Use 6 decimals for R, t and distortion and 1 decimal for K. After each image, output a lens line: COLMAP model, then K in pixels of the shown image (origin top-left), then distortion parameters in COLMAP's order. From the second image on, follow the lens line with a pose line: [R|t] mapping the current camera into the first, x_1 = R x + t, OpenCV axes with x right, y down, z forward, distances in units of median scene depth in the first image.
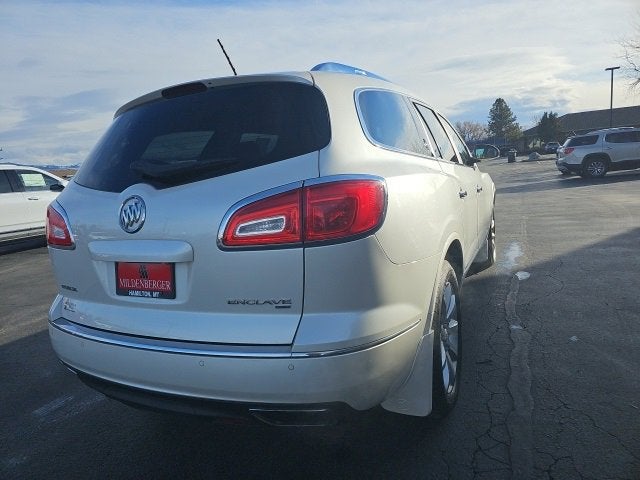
lens RADIAL K [[430.5, 0, 315.9], [0, 430.5, 236.6], [0, 0, 1]] dist [0.049080, -0.040101]
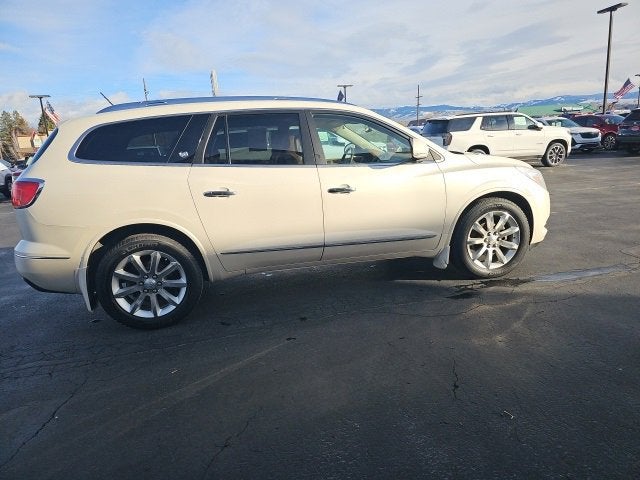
lens RADIAL K [[431.0, 0, 323.0], [0, 431.0, 239.4], [0, 0, 1]] dist [0.050976, -0.038983]
pose [[0.628321, 0.218707, -0.746579, 2.038105], [-0.112800, 0.975140, 0.190730, -0.324903], [0.769733, -0.035625, 0.637372, 0.557699]]
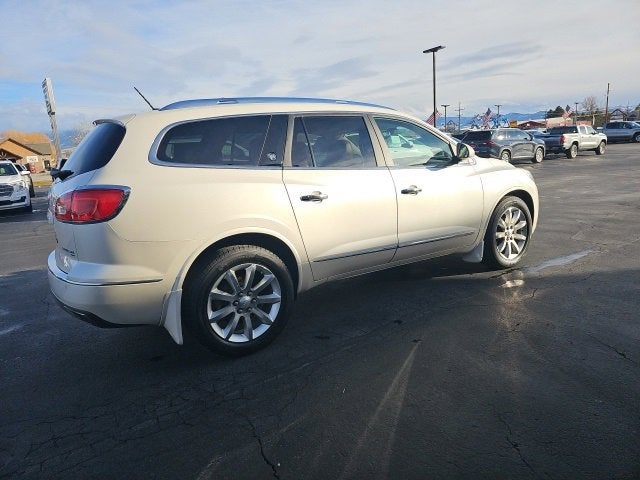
lens RADIAL K [[431.0, 0, 312.9], [0, 431.0, 227.8], [0, 0, 1]] dist [0.050976, -0.038983]
pose [[0.854045, 0.126528, -0.504577, 1.278056], [-0.094248, 0.991552, 0.089119, -0.158103], [0.511590, -0.028556, 0.858755, -0.047892]]
